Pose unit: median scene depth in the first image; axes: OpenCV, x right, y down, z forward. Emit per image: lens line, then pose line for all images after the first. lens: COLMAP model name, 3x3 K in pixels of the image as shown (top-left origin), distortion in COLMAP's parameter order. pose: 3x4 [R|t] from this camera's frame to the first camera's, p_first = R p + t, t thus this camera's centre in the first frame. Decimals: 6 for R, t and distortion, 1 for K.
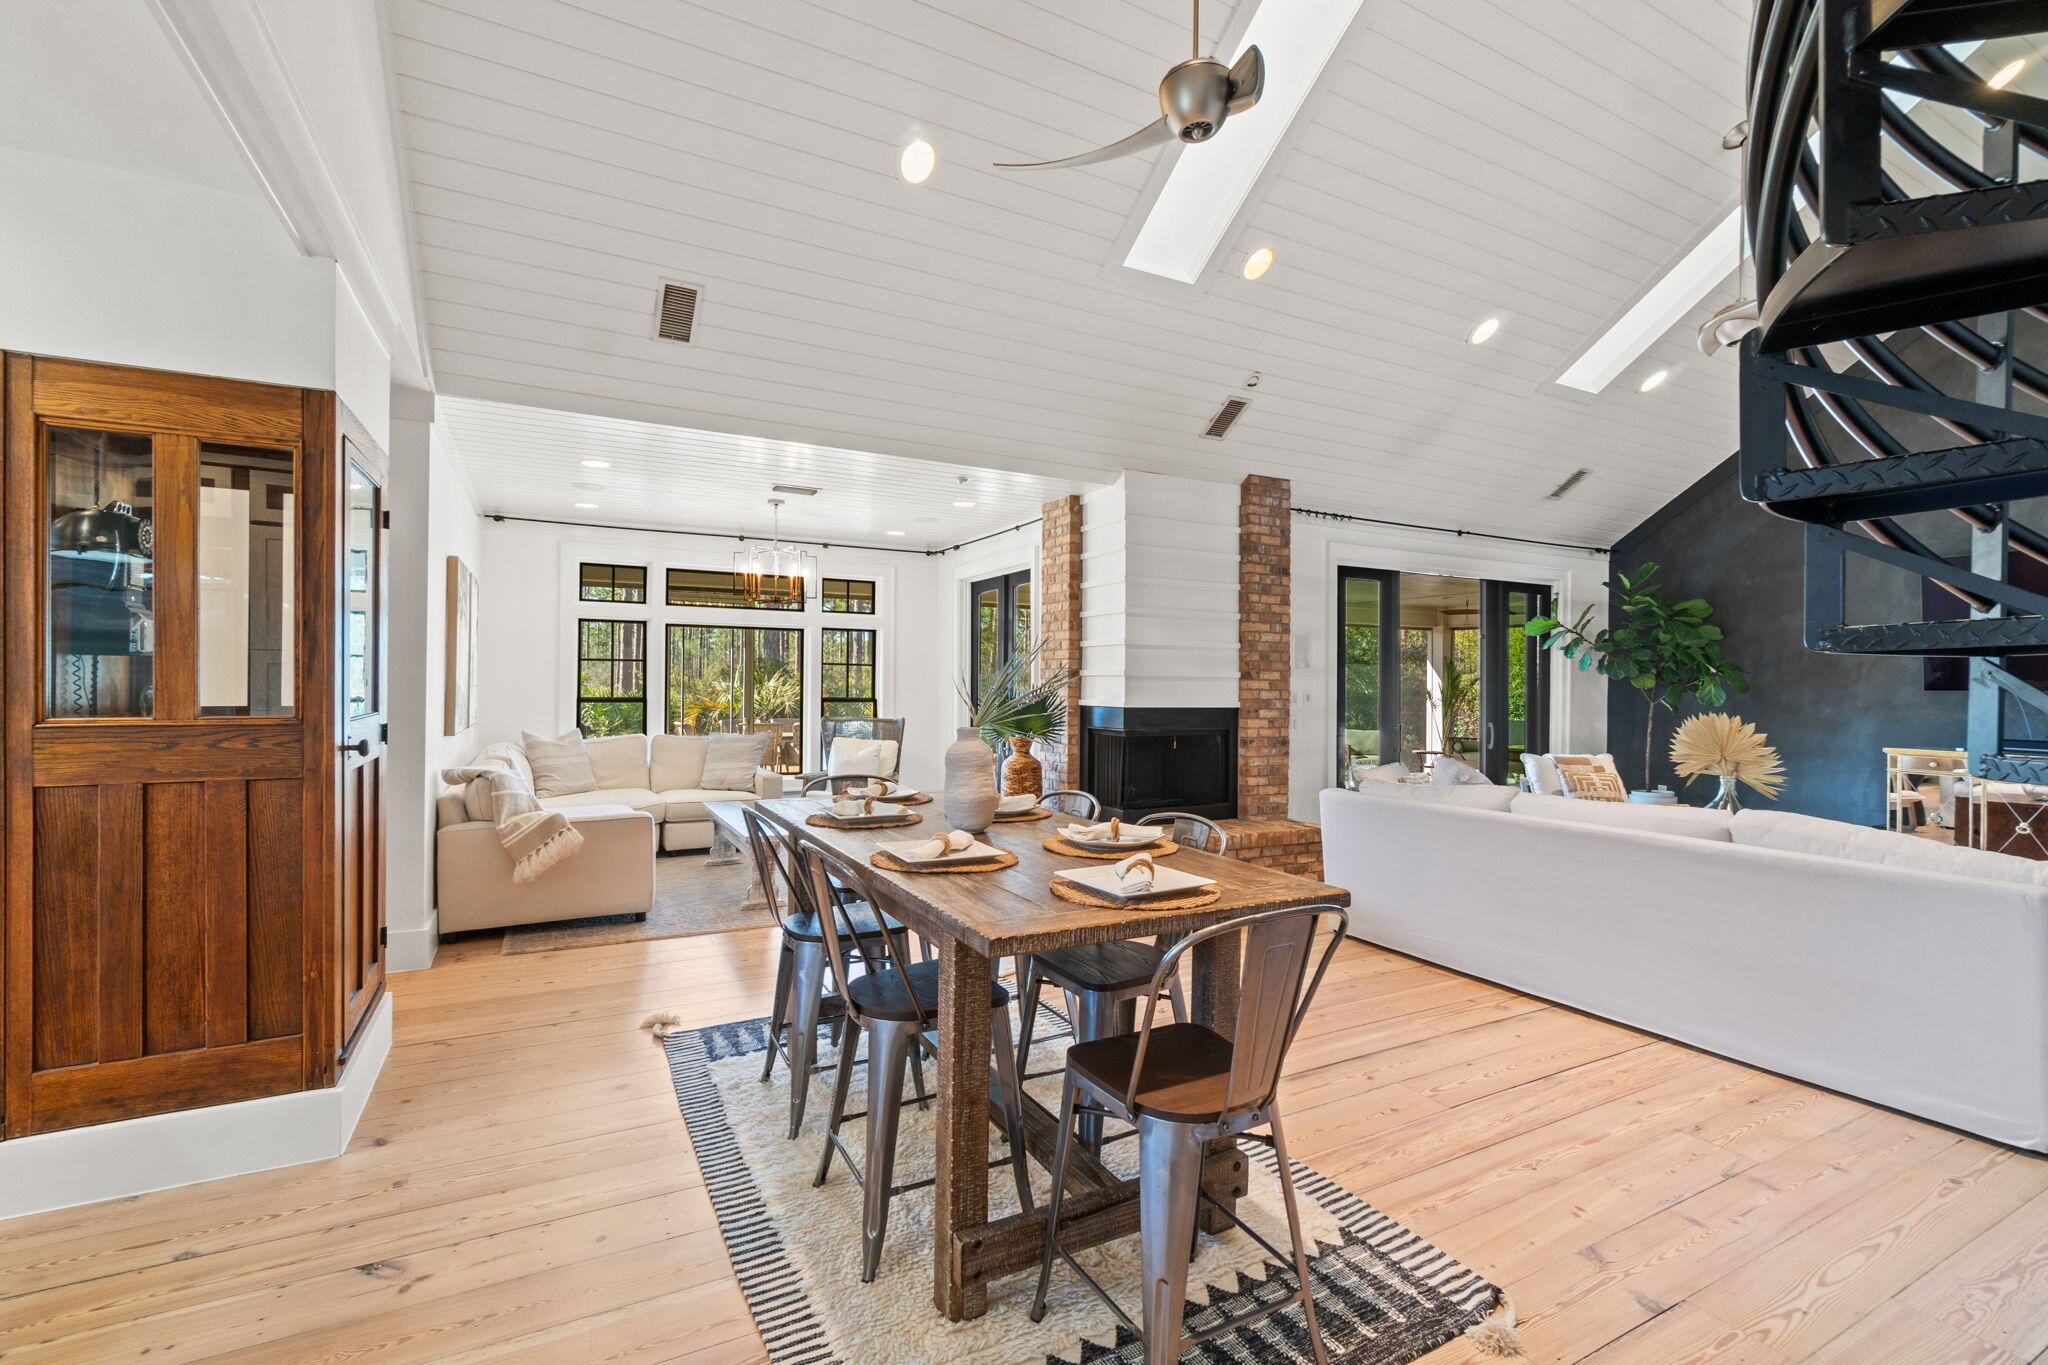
lens RADIAL K [[881.9, 0, 1024.0], [0, 881.9, 682.5], [0, 0, 1]] dist [-0.004358, 0.000859]
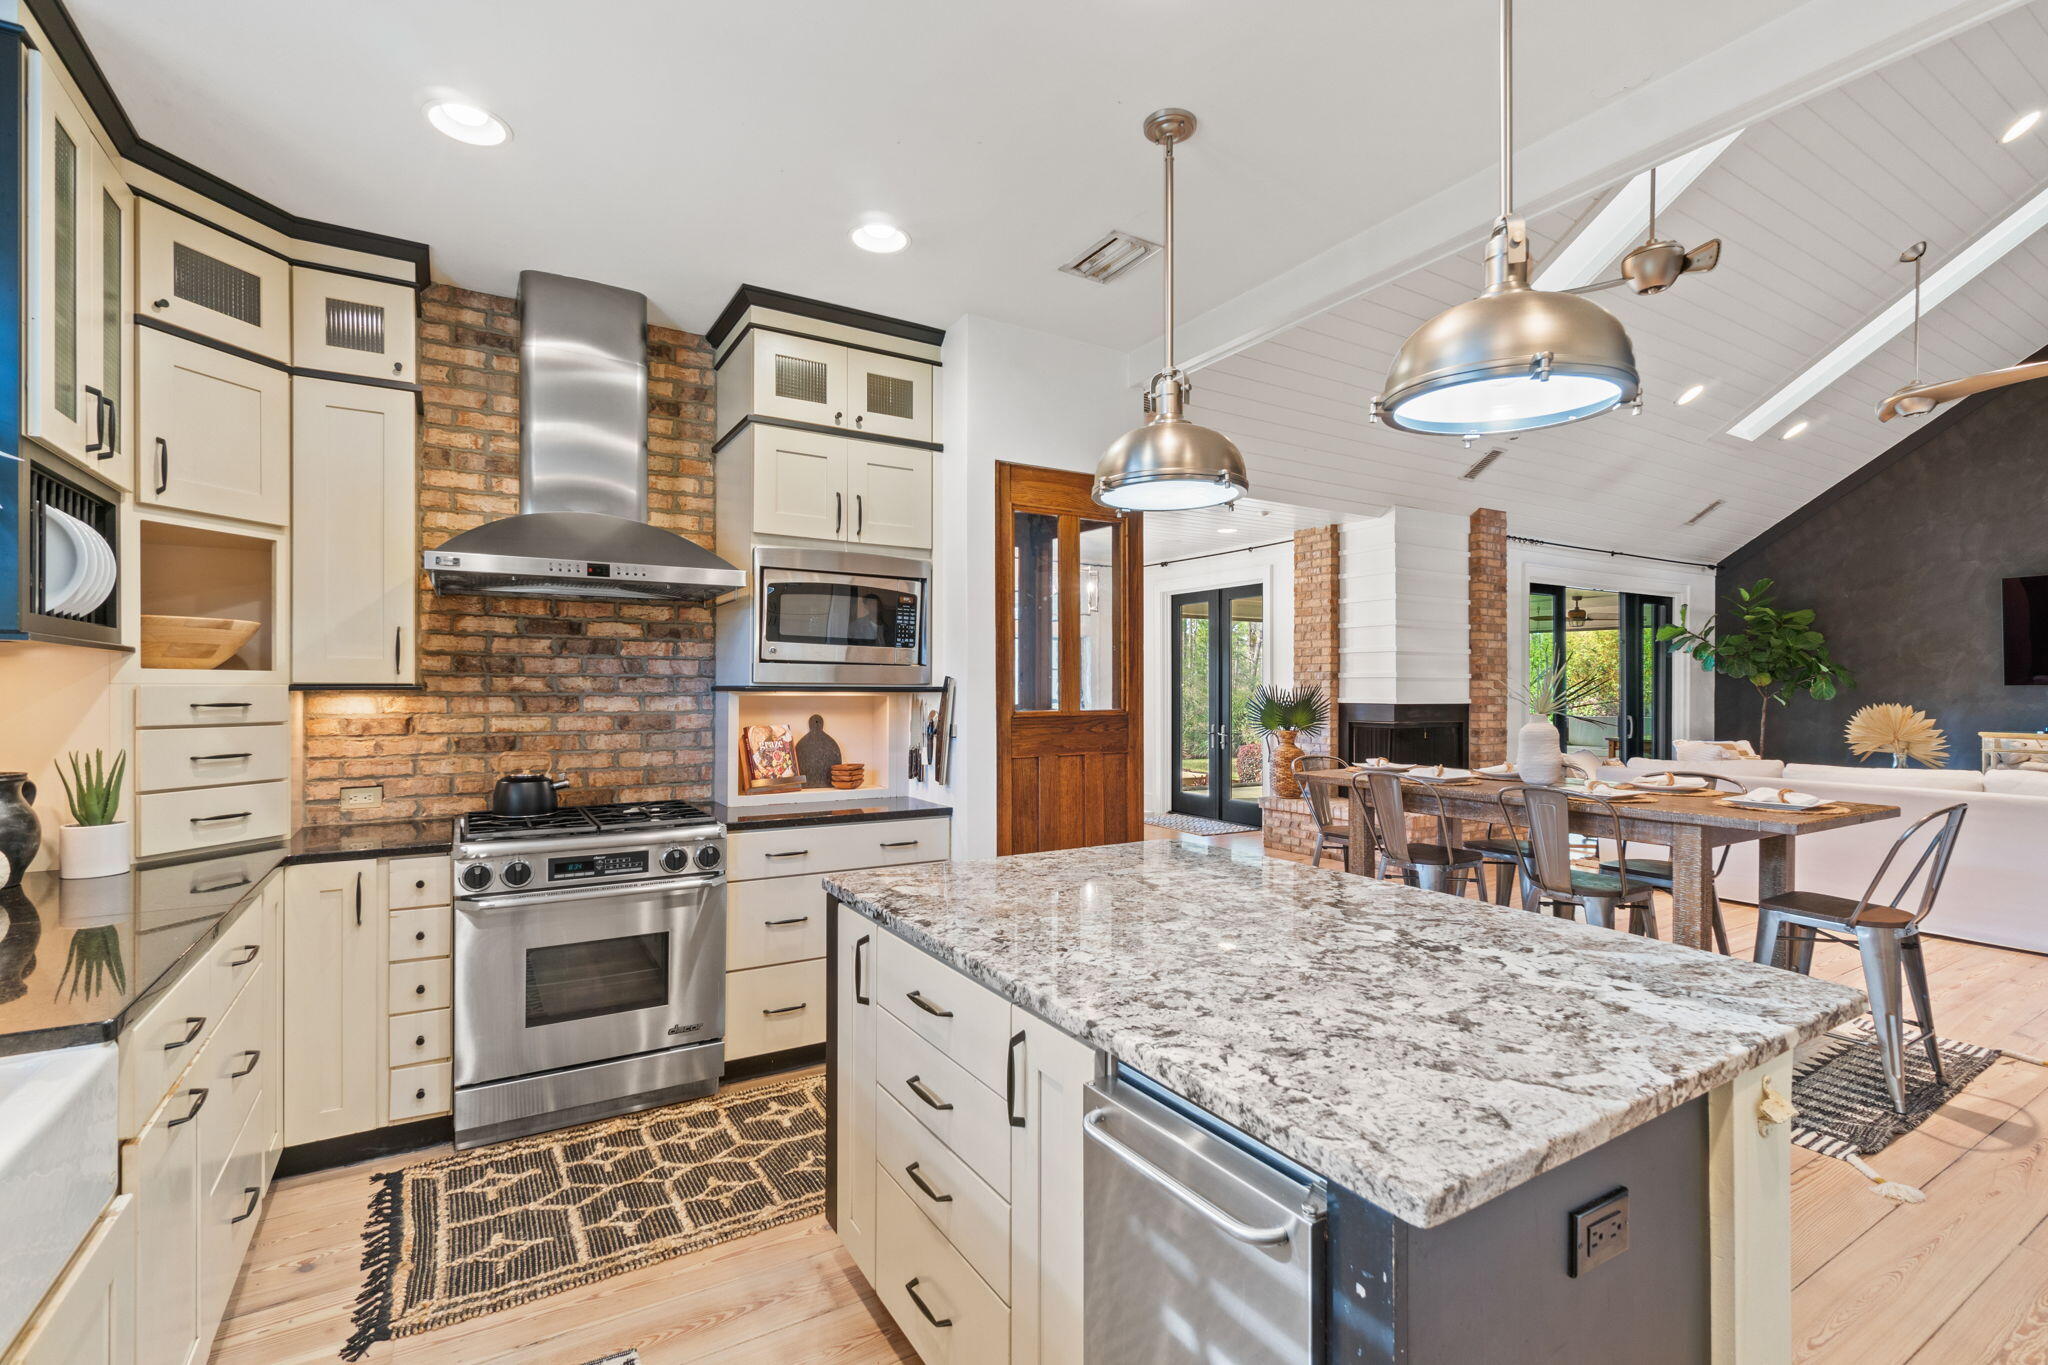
lens RADIAL K [[908.3, 0, 1026.7], [0, 908.3, 688.2], [0, 0, 1]] dist [0.000421, 0.000896]
pose [[0.997934, -0.007216, 0.063844, -0.430785], [0.006973, 0.999968, 0.004028, -0.001459], [-0.063871, -0.003575, 0.997952, -0.185179]]
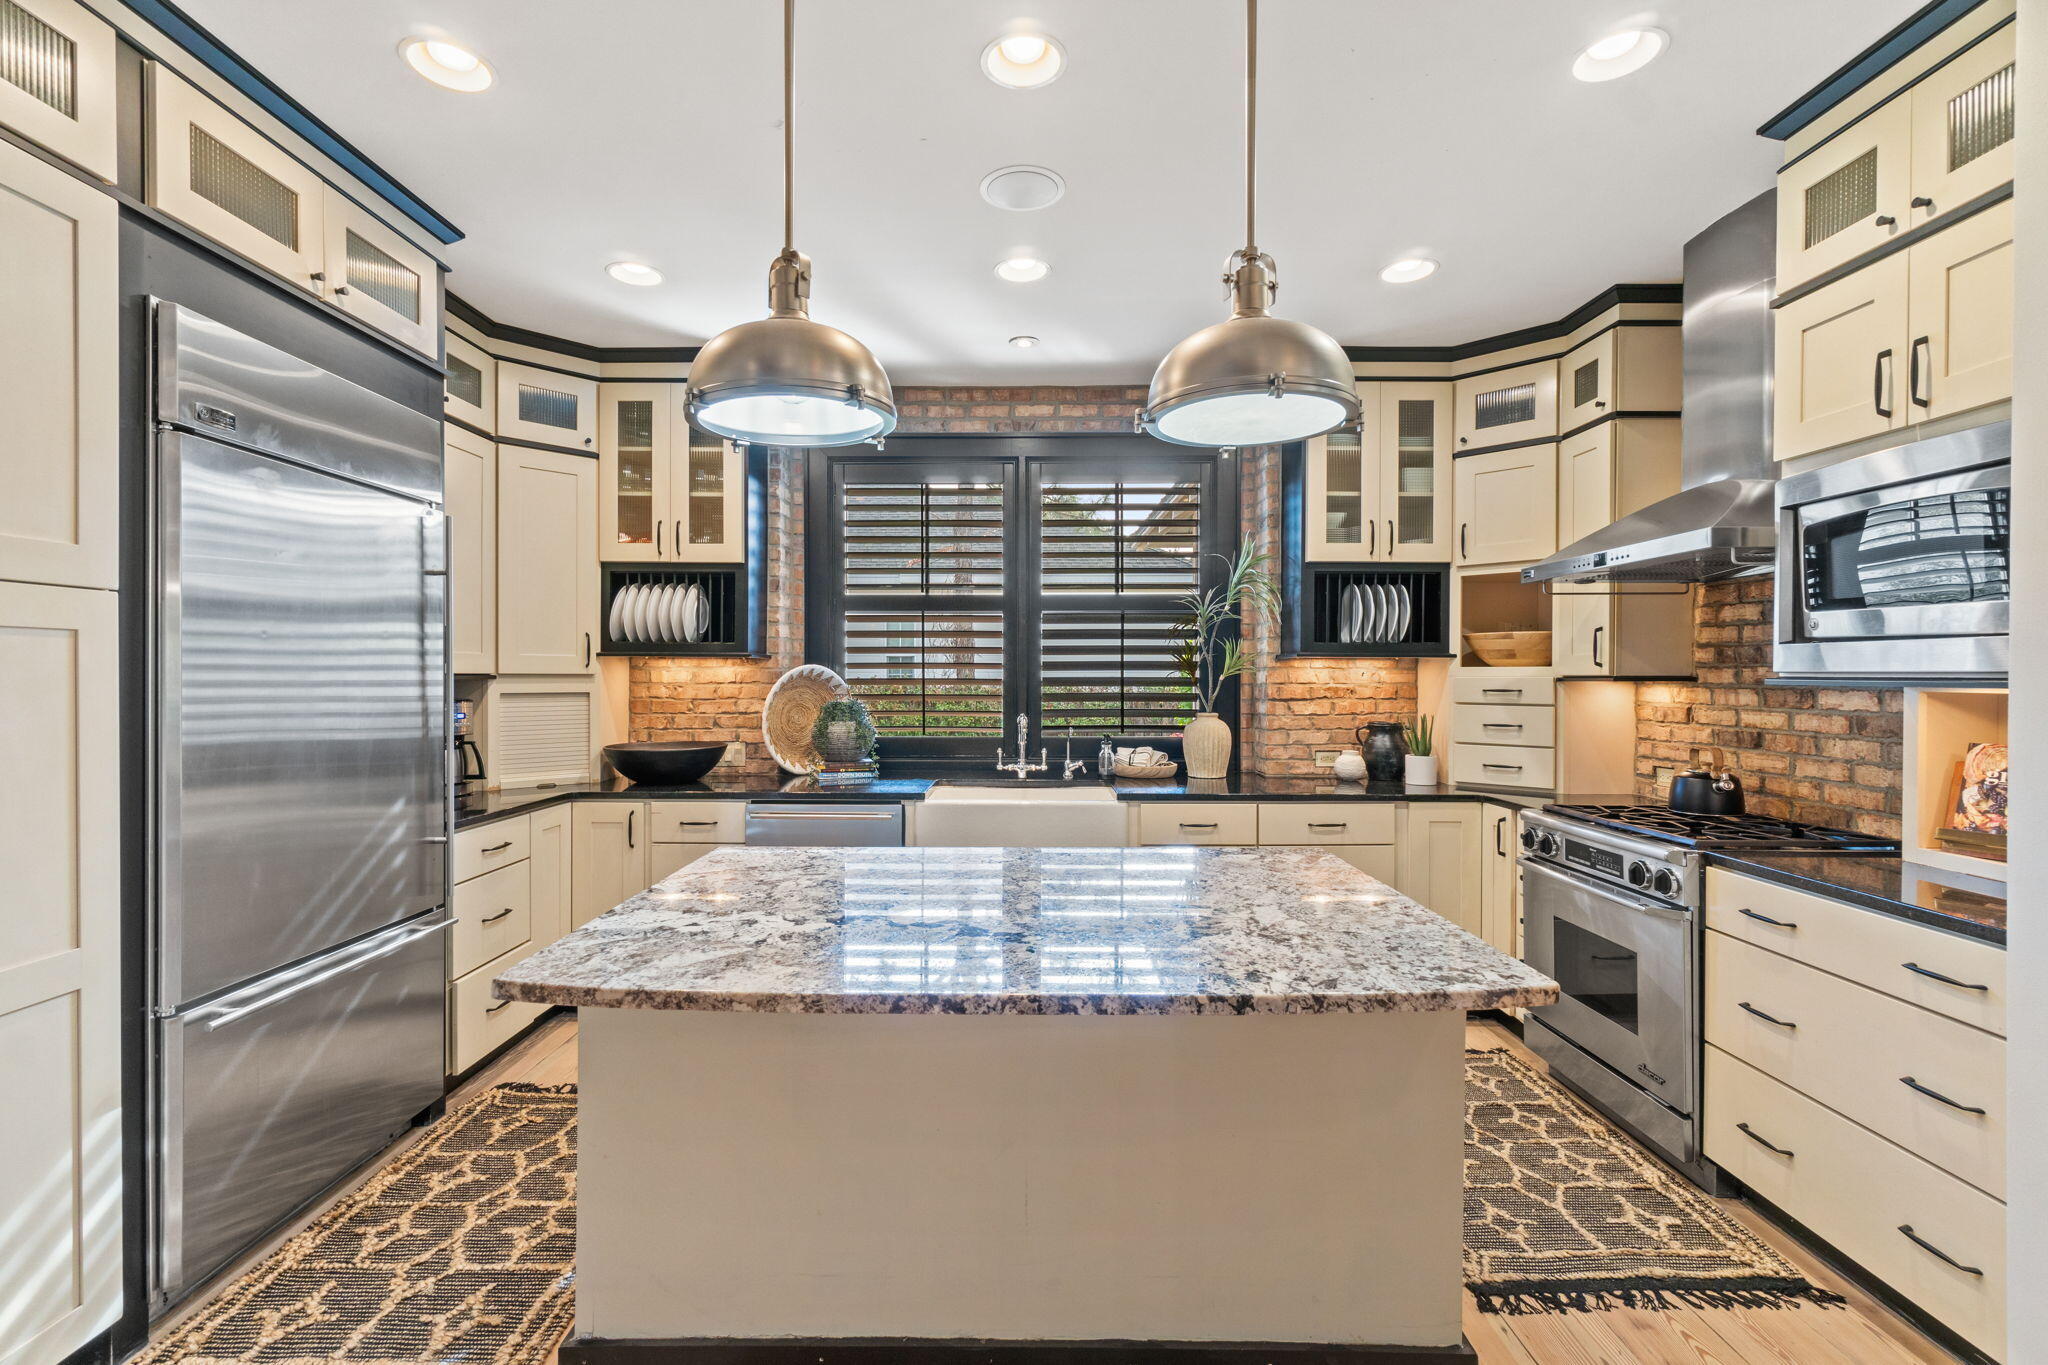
lens RADIAL K [[905.7, 0, 994.2], [0, 905.7, 678.9], [0, 0, 1]] dist [0.008493, 0.000249]
pose [[-0.480792, -0.007043, -0.876807, -0.082150], [-0.003898, 0.999975, -0.005895, 0.002404], [0.876826, 0.000584, -0.480807, 0.230305]]
